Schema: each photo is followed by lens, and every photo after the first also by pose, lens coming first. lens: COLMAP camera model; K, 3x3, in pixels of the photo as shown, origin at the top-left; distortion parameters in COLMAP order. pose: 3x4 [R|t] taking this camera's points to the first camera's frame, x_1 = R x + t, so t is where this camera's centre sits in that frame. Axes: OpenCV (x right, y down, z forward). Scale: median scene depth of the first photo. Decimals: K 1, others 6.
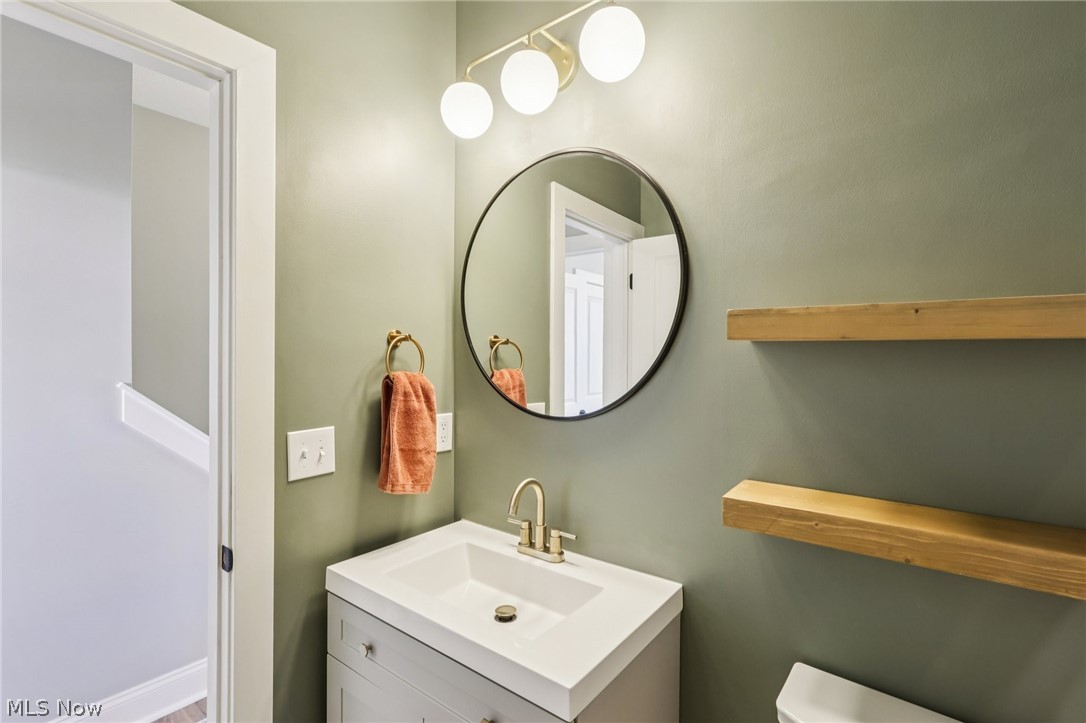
lens RADIAL K [[516.6, 0, 540.8], [0, 516.6, 356.0], [0, 0, 1]] dist [-0.005110, 0.000165]
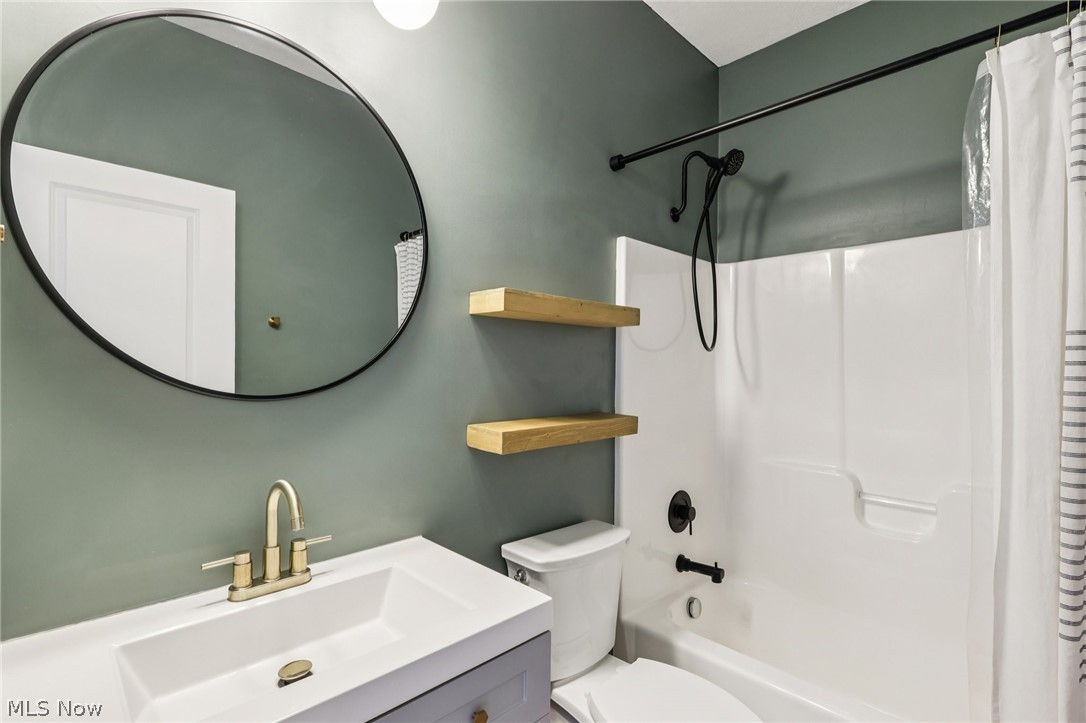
lens RADIAL K [[516.6, 0, 541.8], [0, 516.6, 367.4], [0, 0, 1]] dist [-0.005110, 0.000165]
pose [[0.117479, -0.004103, 0.993067, -0.683144], [0.000167, 0.999992, 0.004112, 0.078984], [-0.993075, -0.000317, 0.117479, 0.560181]]
